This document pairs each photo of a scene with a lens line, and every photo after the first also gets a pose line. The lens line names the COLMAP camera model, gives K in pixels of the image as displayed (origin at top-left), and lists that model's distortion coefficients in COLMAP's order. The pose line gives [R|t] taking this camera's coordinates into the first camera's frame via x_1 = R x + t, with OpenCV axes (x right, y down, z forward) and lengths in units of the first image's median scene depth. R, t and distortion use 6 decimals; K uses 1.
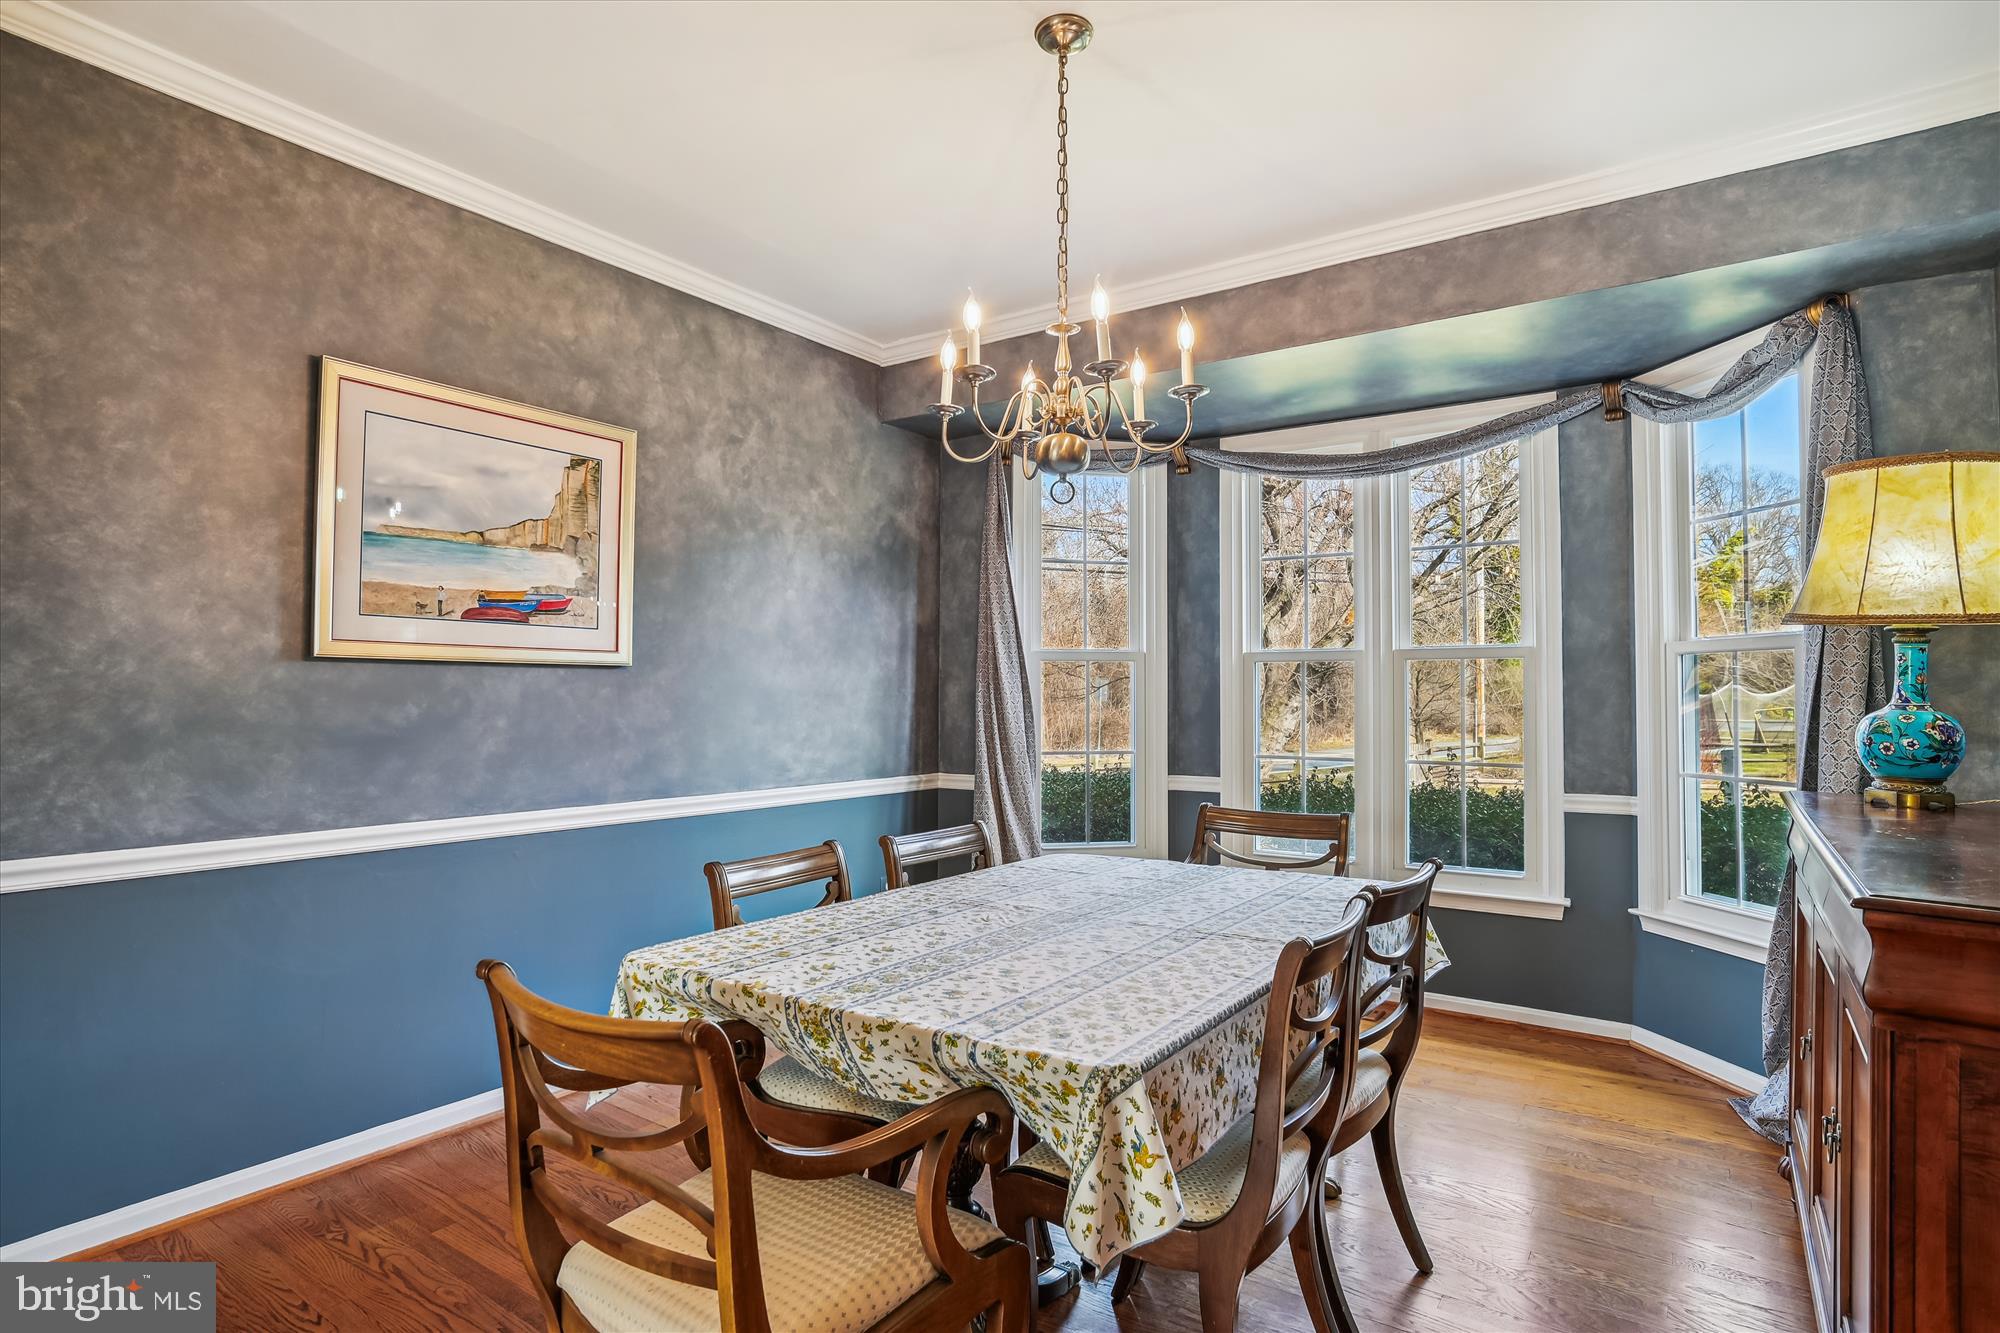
lens RADIAL K [[1025.8, 0, 997.2], [0, 1025.8, 714.3], [0, 0, 1]] dist [-0.035470, 0.016257]
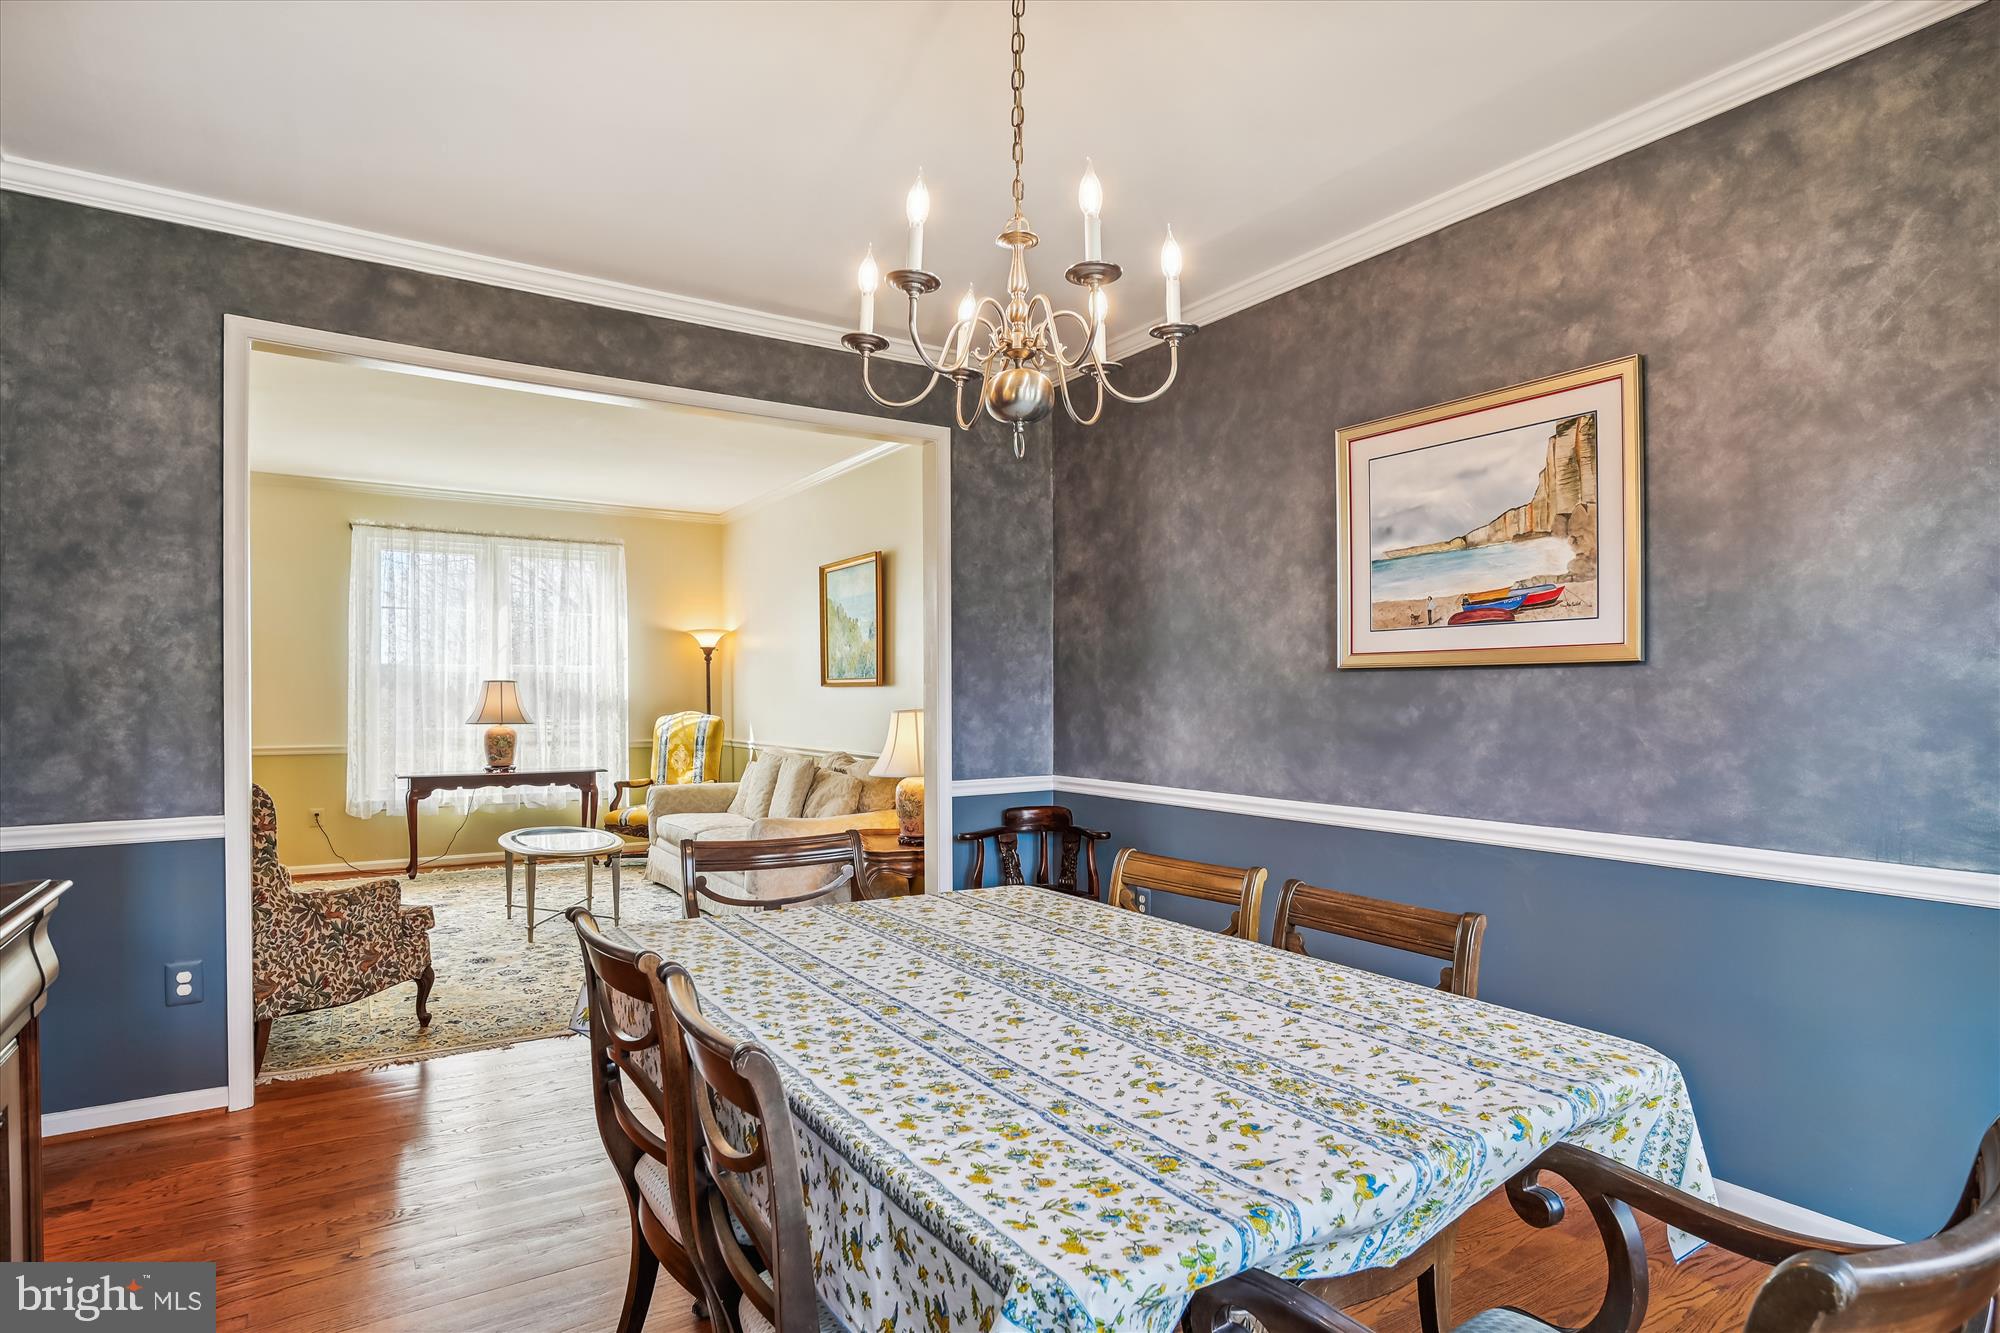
lens RADIAL K [[1063.7, 0, 1011.9], [0, 1063.7, 722.3], [0, 0, 1]] dist [-0.037990, 0.020124]
pose [[-0.358225, 0.024851, -0.933305, 0.611736], [-0.012333, 0.999433, 0.031346, -0.022179], [0.933554, 0.022739, -0.357715, 0.931717]]
